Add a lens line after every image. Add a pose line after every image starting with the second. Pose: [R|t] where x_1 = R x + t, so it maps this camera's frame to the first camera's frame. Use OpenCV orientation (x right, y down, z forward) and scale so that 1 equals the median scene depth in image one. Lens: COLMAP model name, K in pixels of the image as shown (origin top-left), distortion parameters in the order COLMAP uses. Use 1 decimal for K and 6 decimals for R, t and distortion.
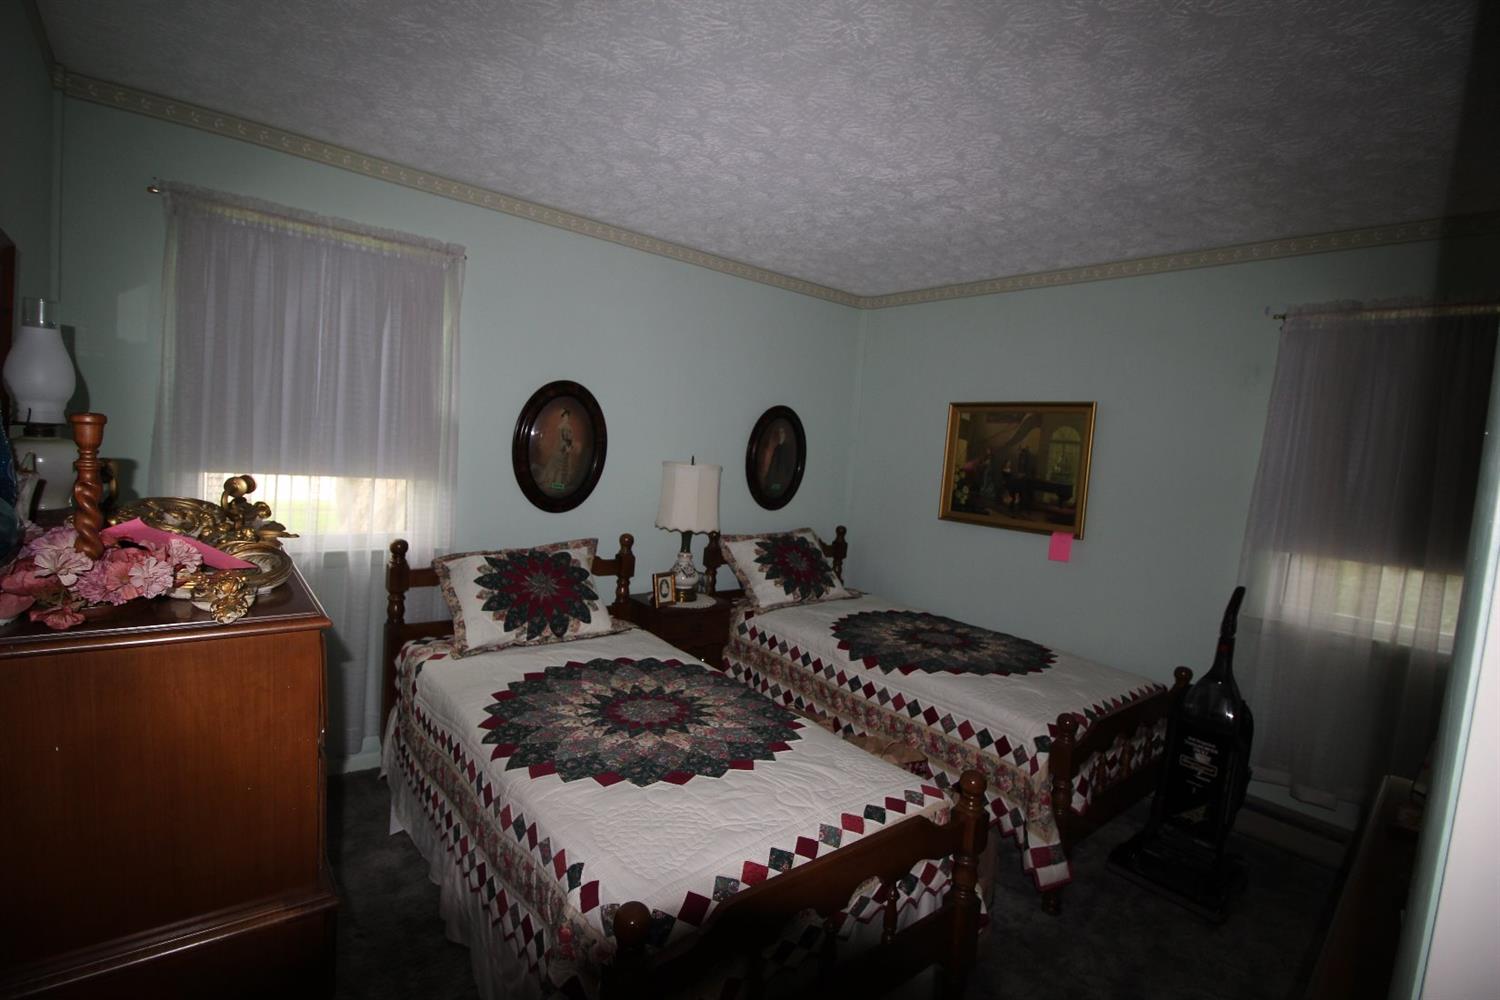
lens RADIAL K [[694.4, 0, 748.9], [0, 694.4, 502.1], [0, 0, 1]] dist [-0.000830, -0.013071]
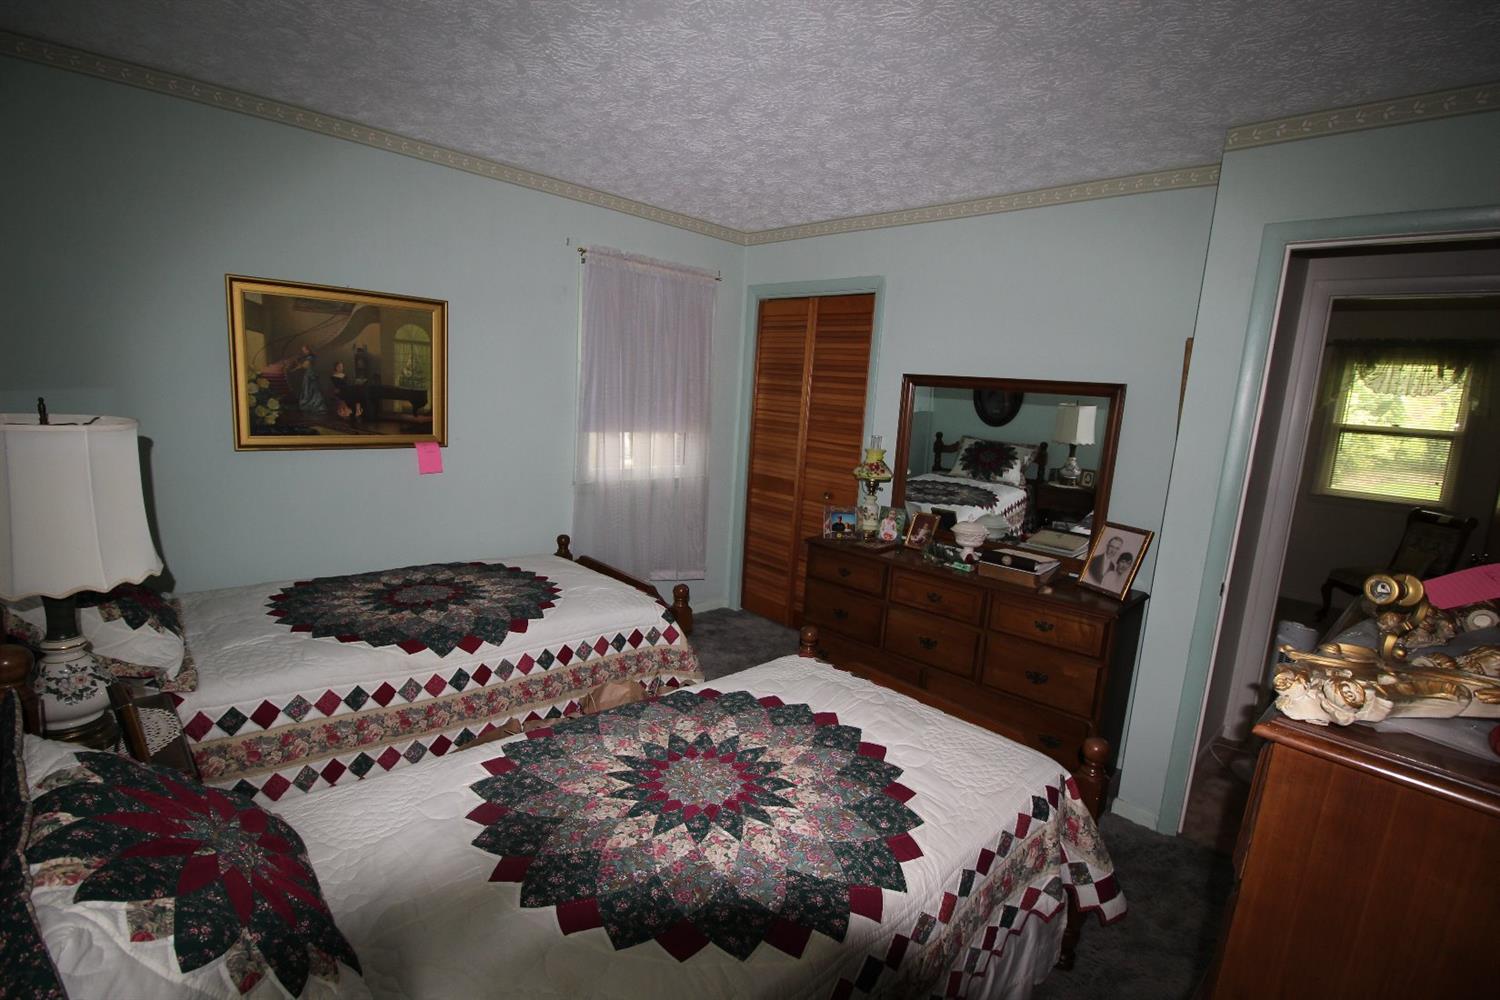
lens RADIAL K [[694.4, 0, 748.9], [0, 694.4, 502.1], [0, 0, 1]] dist [-0.000830, -0.013071]
pose [[-0.071458, -0.241102, 0.967866, -0.573337], [0.010585, 0.970108, 0.242442, -0.114501], [-0.997387, 0.027569, -0.066770, 0.730432]]
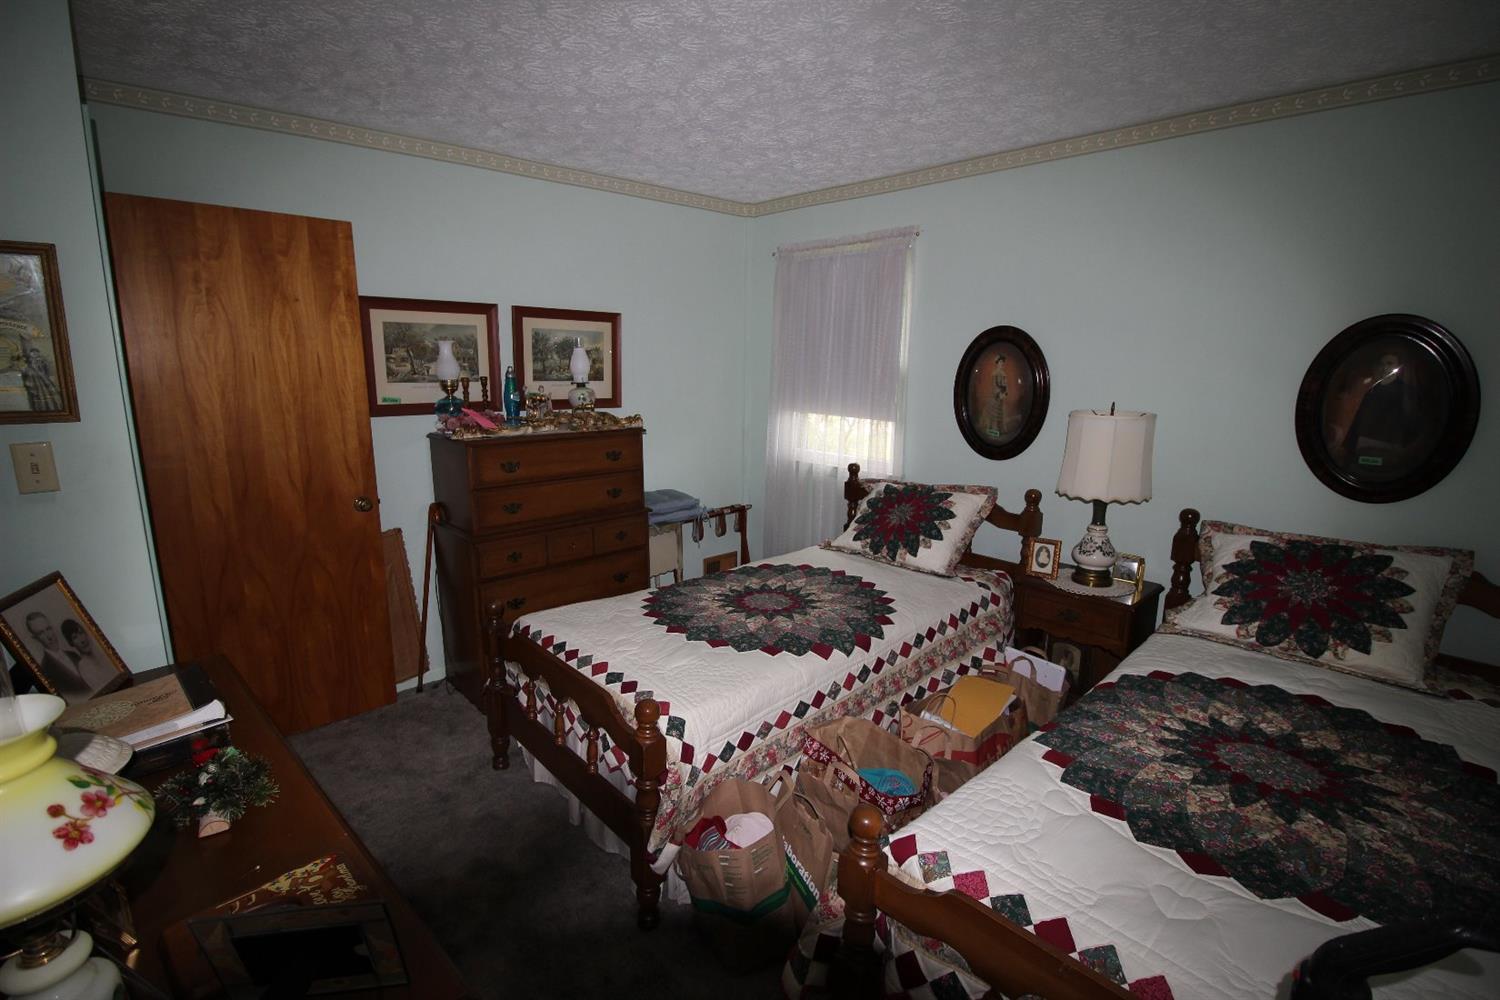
lens RADIAL K [[694.4, 0, 748.9], [0, 694.4, 502.1], [0, 0, 1]] dist [-0.000830, -0.013071]
pose [[0.066028, 0.130724, -0.989218, 0.778211], [-0.089183, 0.988186, 0.124635, -0.019528], [0.993824, 0.079992, 0.076906, 0.632118]]
